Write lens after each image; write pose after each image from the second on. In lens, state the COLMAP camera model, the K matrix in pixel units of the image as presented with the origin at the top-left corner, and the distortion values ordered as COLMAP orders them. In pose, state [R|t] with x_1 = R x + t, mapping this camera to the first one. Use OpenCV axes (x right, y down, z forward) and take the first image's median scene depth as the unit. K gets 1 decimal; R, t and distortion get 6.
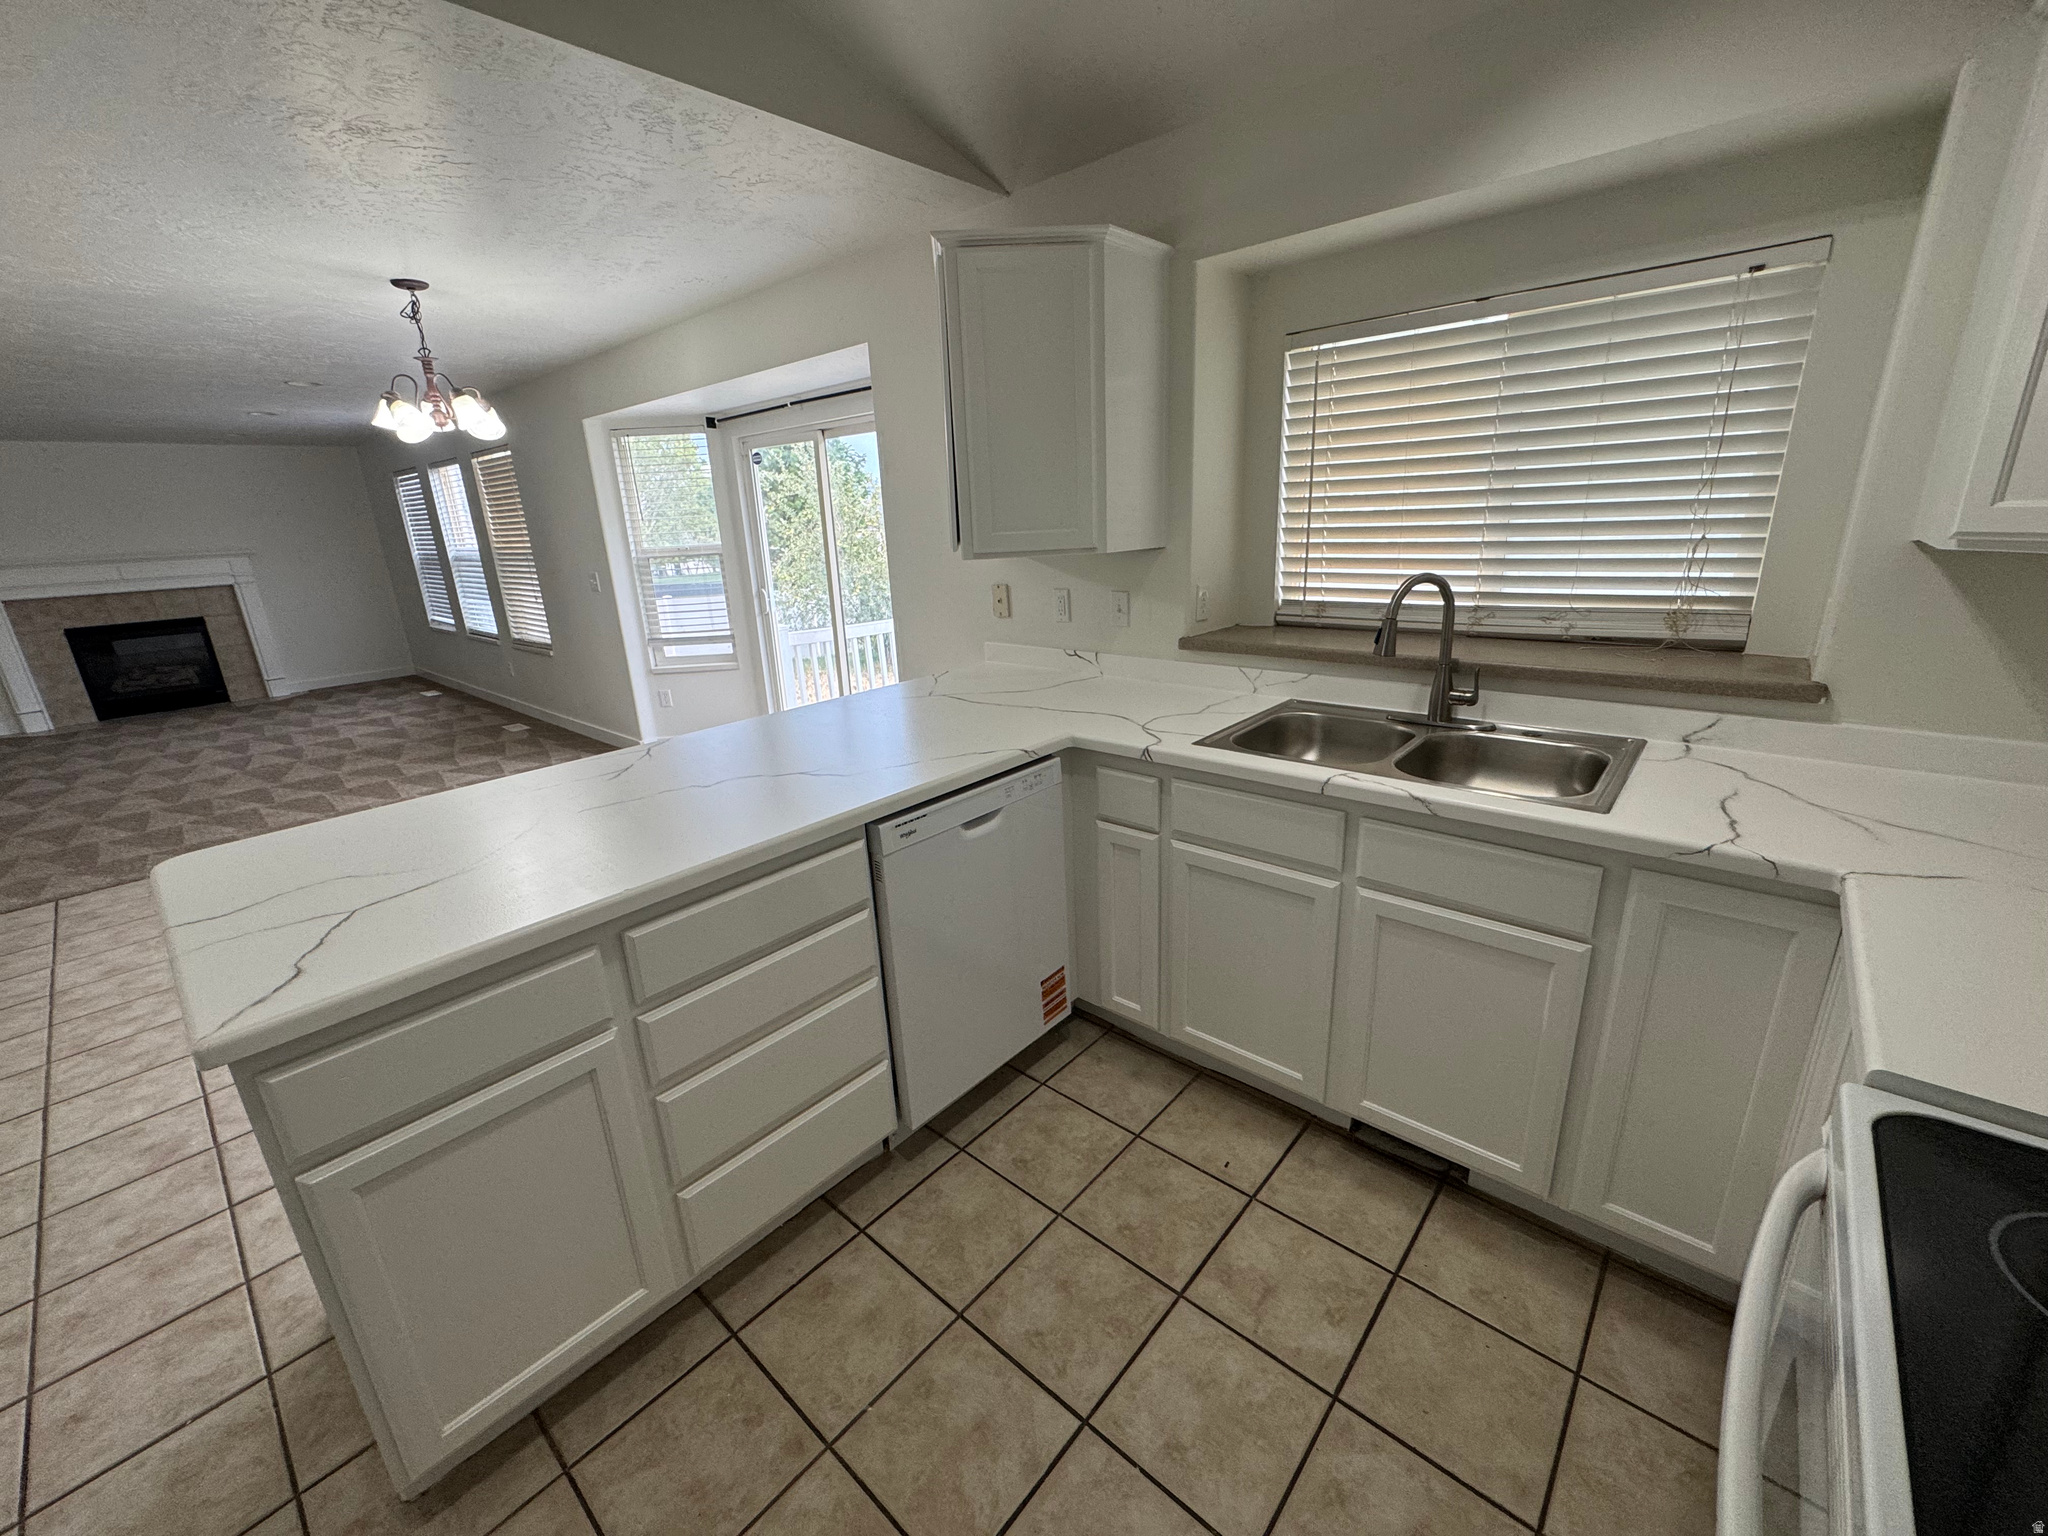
lens RADIAL K [[823.0, 0, 1034.2], [0, 823.0, 765.6], [0, 0, 1]] dist [-0.003643, -0.000047]
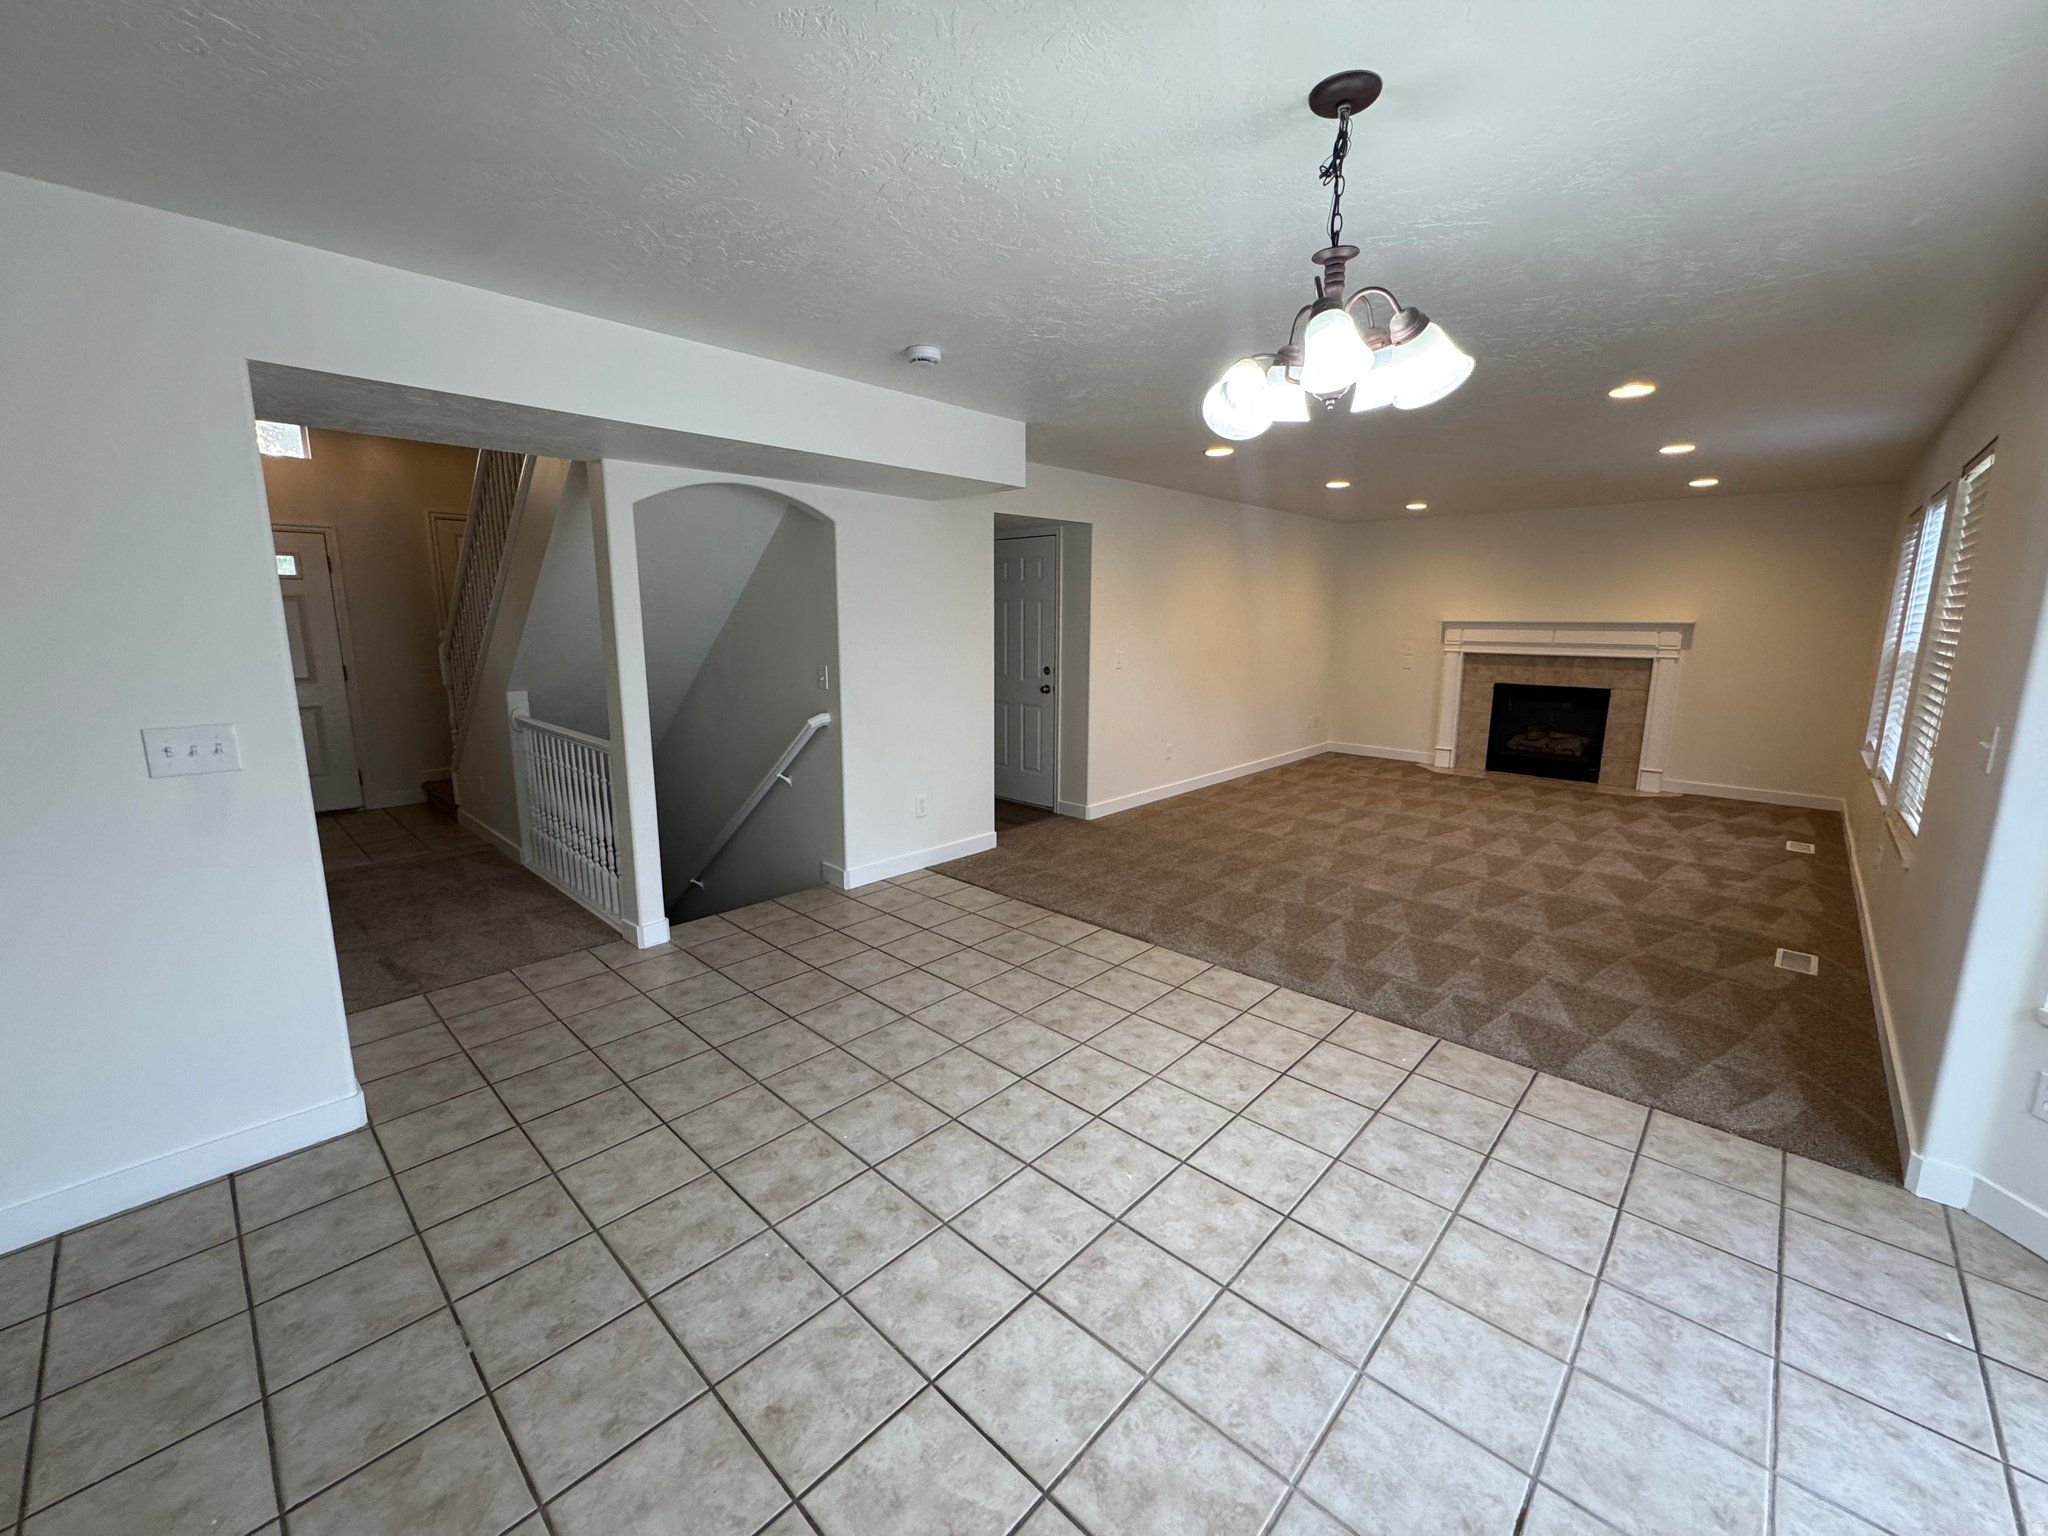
lens RADIAL K [[823.0, 0, 1020.1], [0, 823.0, 760.0], [0, 0, 1]] dist [-0.003643, -0.000047]
pose [[-0.038966, 0.219145, -0.974914, -0.096475], [-0.298948, 0.928412, 0.220640, -0.124878], [0.953474, 0.300046, 0.029336, 0.409181]]
